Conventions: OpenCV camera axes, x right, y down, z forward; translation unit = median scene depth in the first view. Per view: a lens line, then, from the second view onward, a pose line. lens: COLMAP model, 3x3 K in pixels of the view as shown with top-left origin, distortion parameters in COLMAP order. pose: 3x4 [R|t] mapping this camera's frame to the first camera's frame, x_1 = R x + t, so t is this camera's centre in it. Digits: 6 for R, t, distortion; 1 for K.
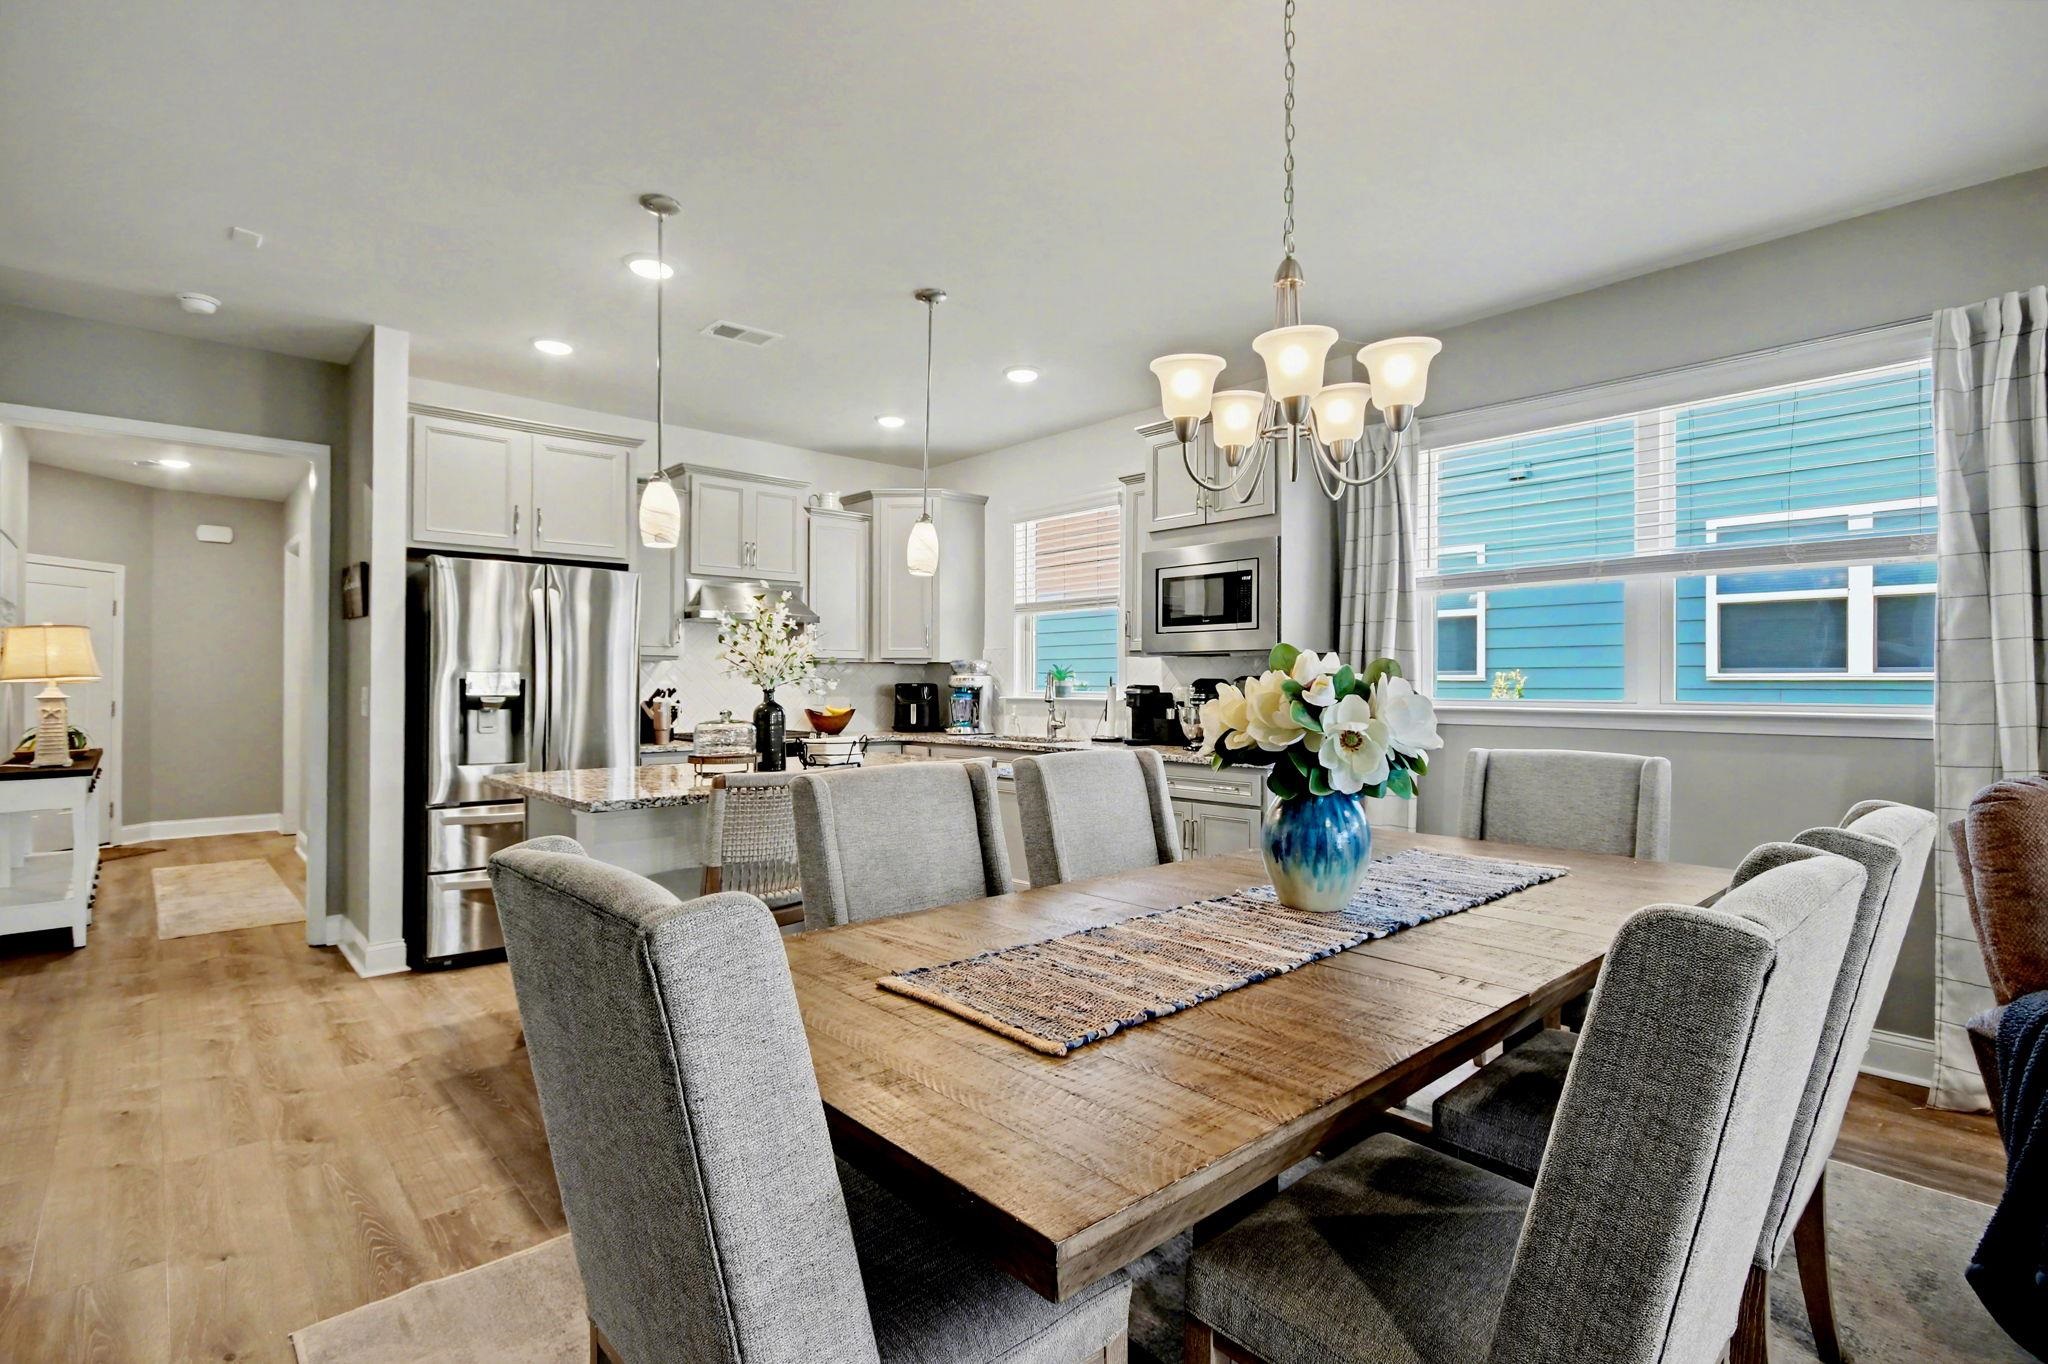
lens RADIAL K [[1042.9, 0, 1024.0], [0, 1042.9, 682.0], [0, 0, 1]] dist [-0.000958, 0.000093]
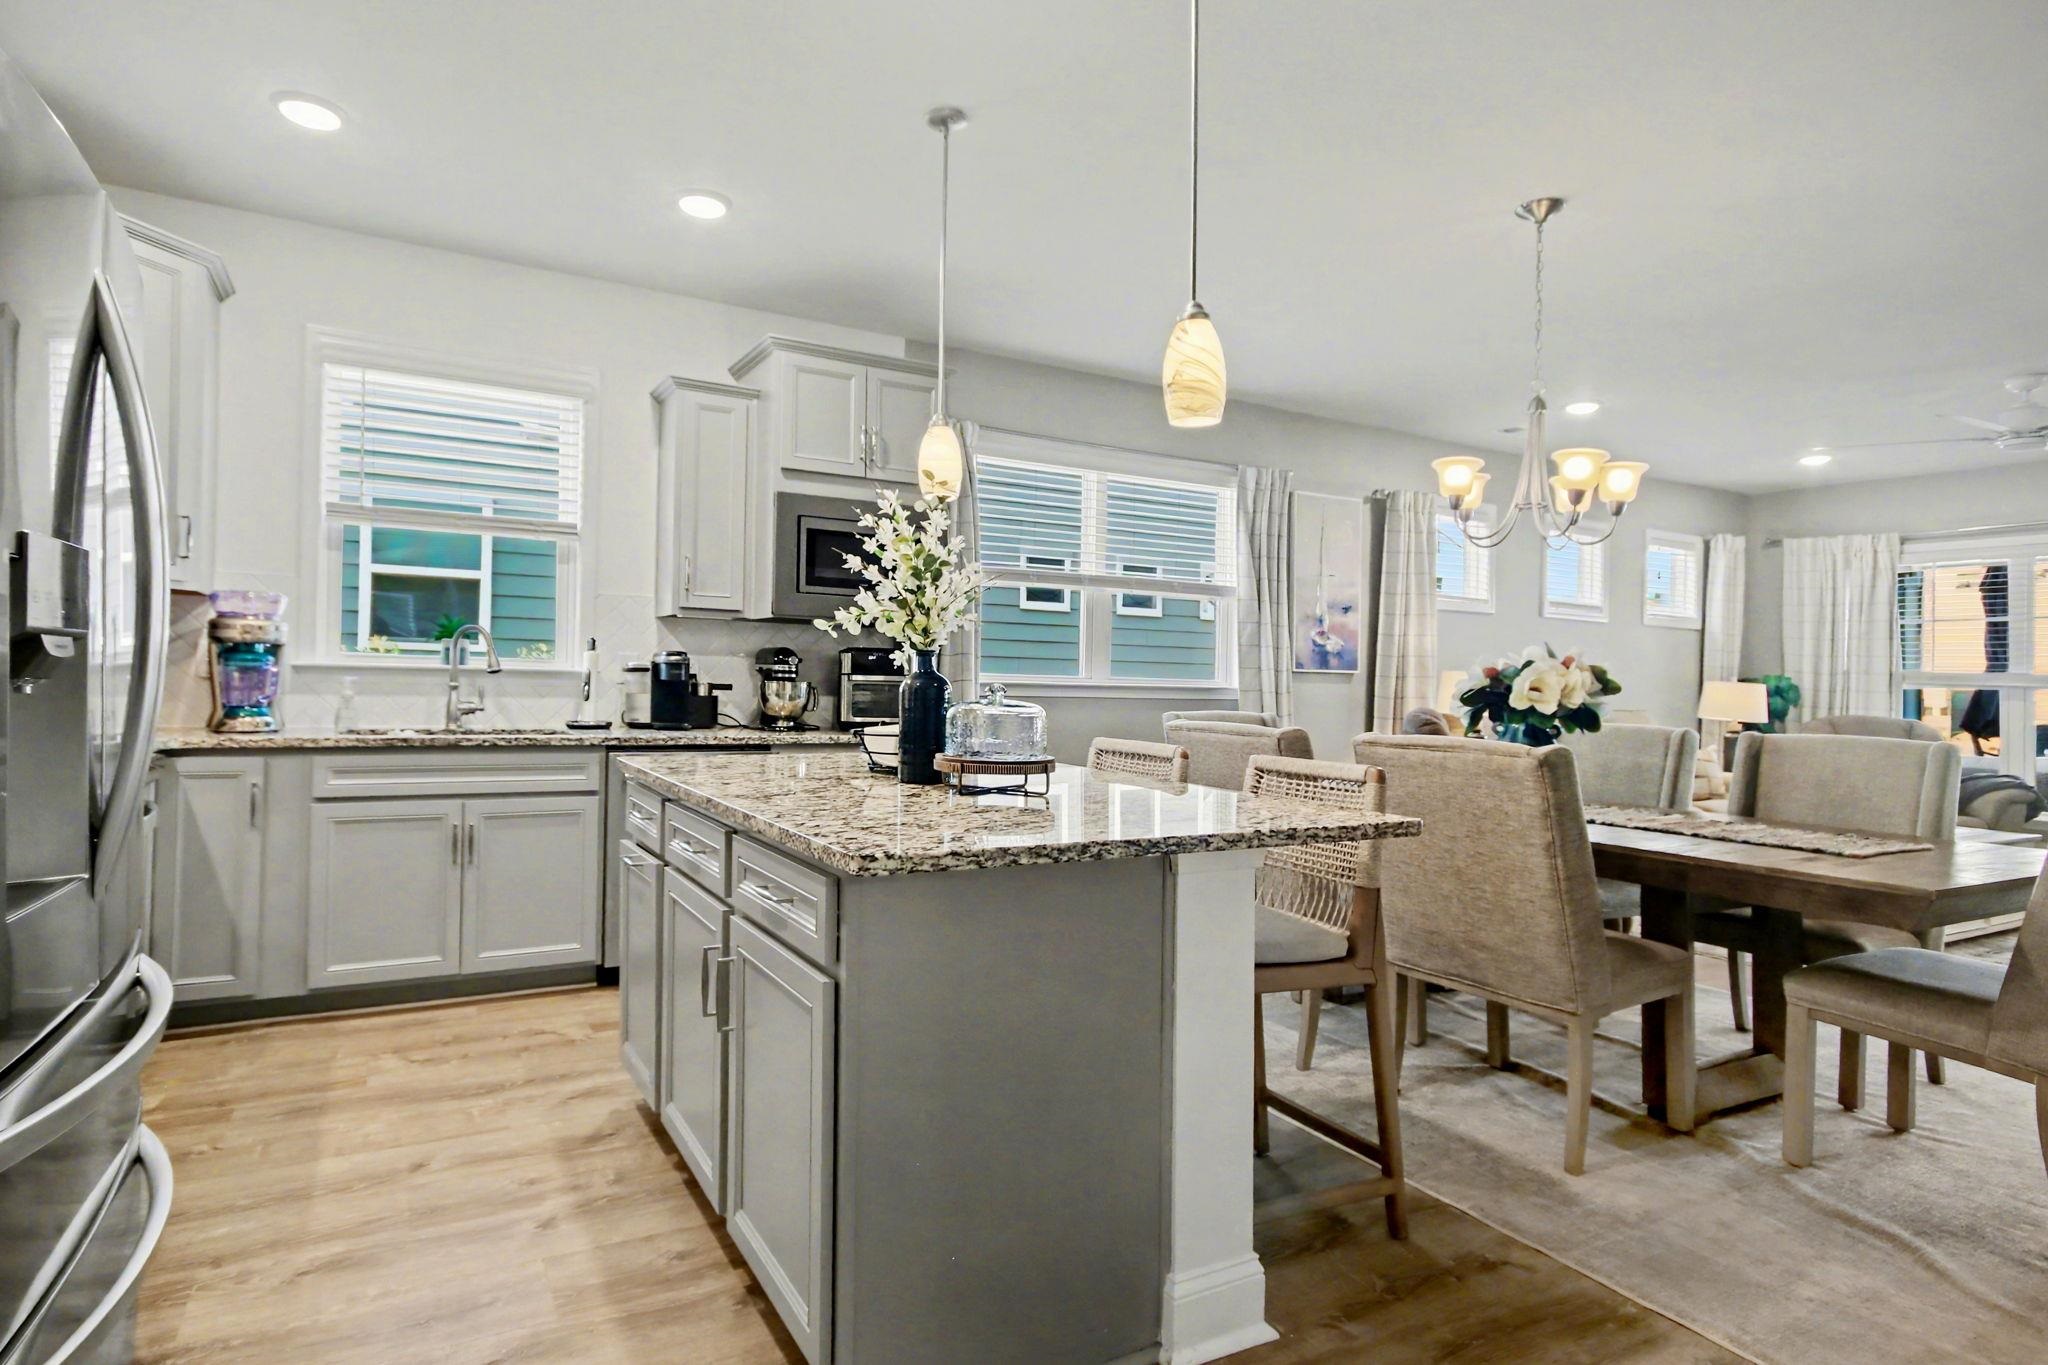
lens RADIAL K [[1042.9, 0, 1024.0], [0, 1042.9, 682.5], [0, 0, 1]] dist [-0.000958, 0.000093]
pose [[0.195699, -0.000932, 0.980664, -0.658893], [-0.025056, 0.999668, 0.005950, 0.016245], [-0.980344, -0.025736, 0.195610, 0.659350]]
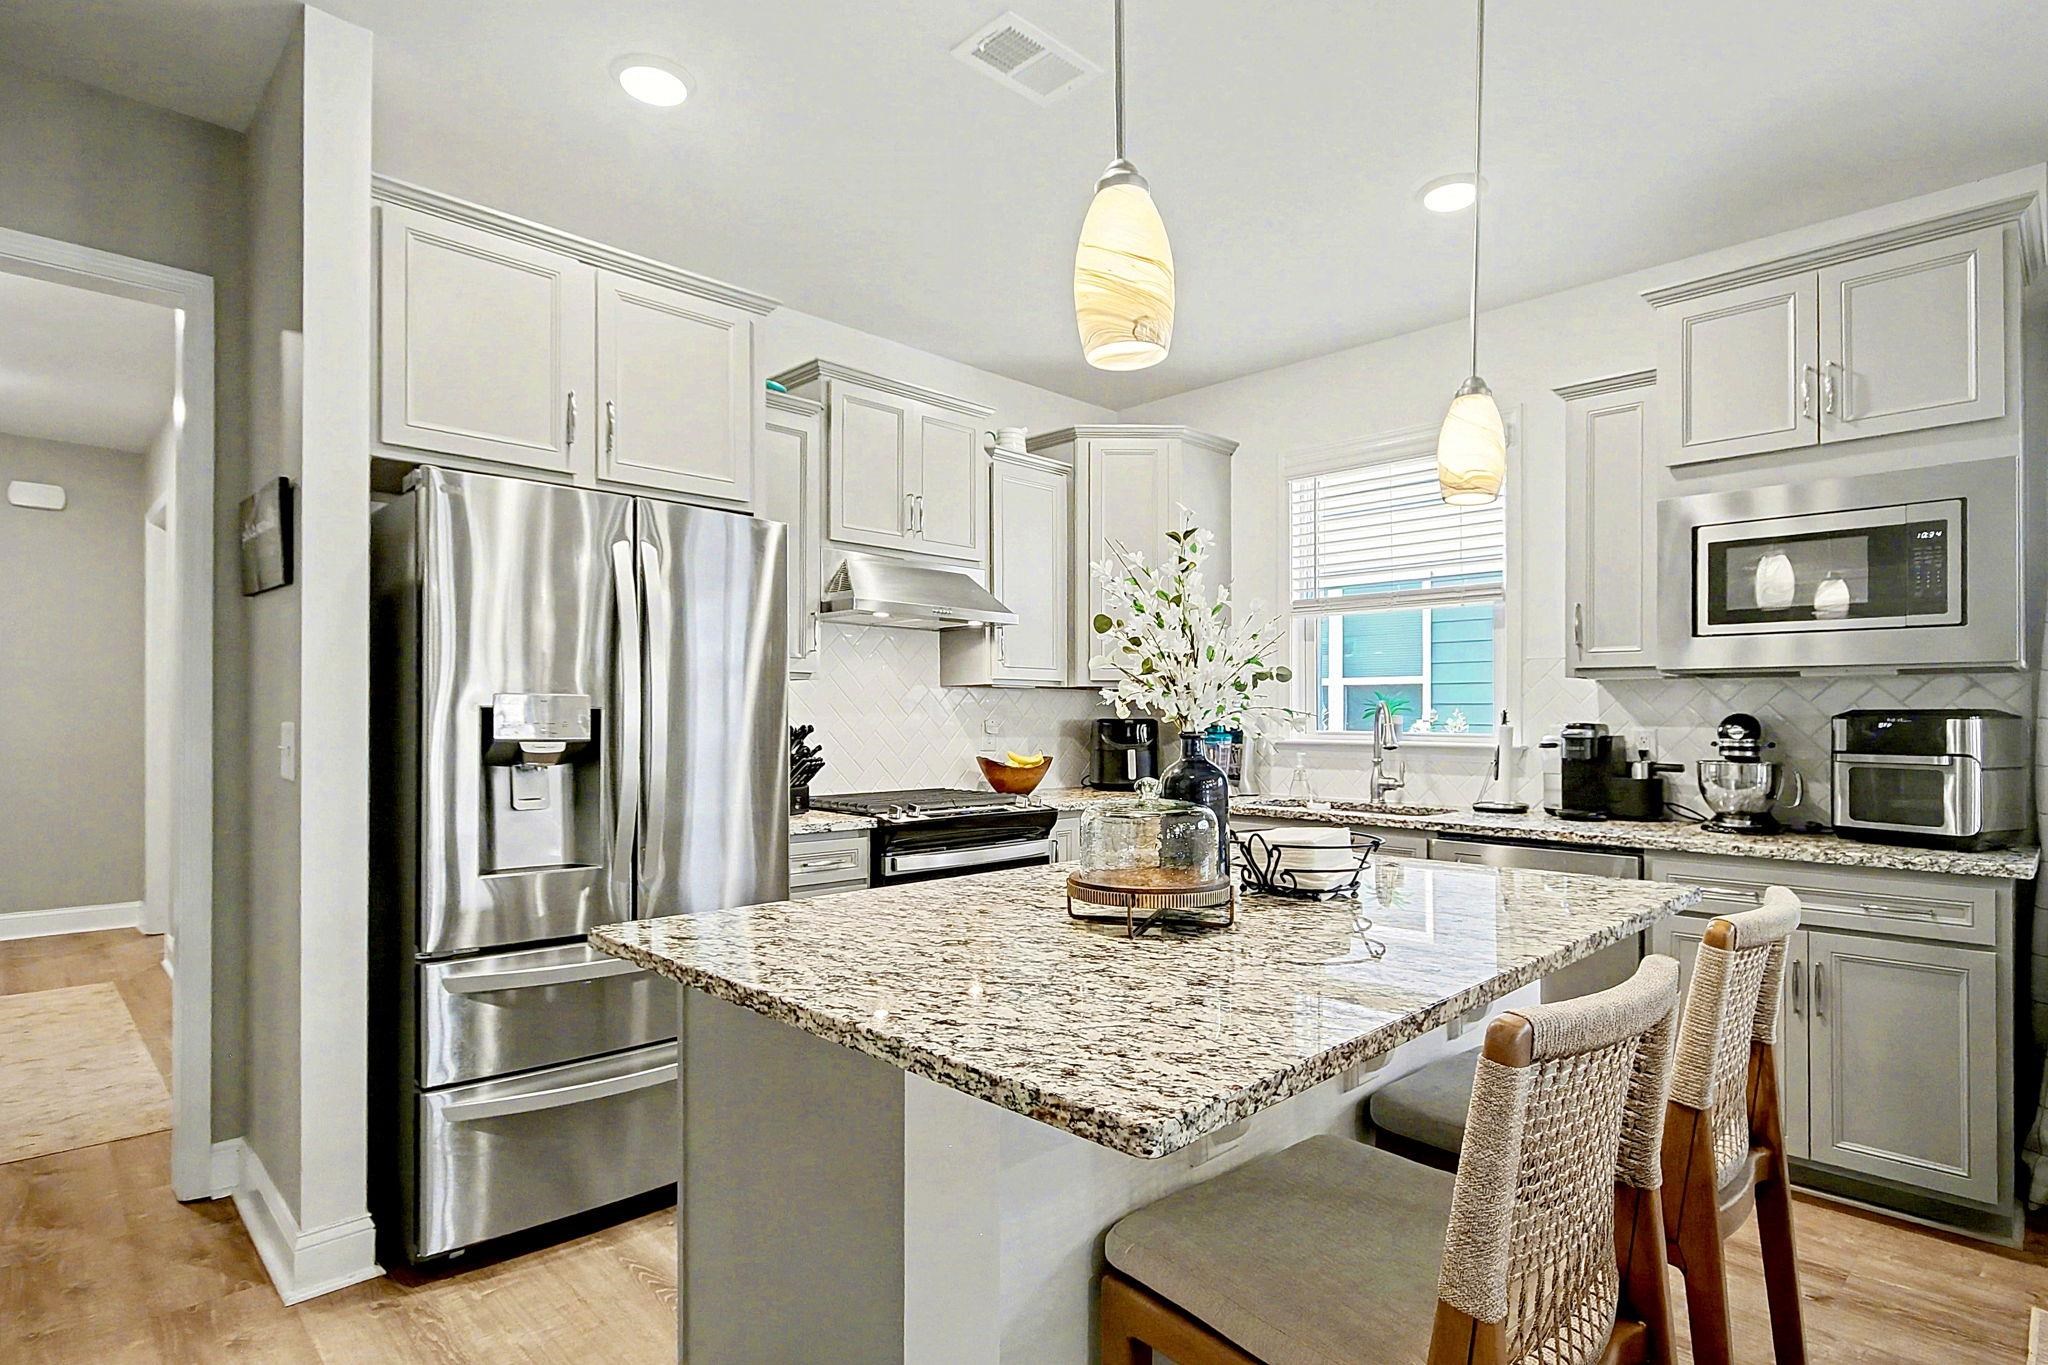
lens RADIAL K [[1074.8, 0, 1042.8], [0, 1074.8, 727.8], [0, 0, 1]] dist [0.002017, -0.000424]
pose [[0.997672, 0.003679, 0.068090, -0.281030], [-0.004367, 0.999941, 0.009952, 0.000756], [-0.068050, -0.010226, 0.997630, 0.421201]]
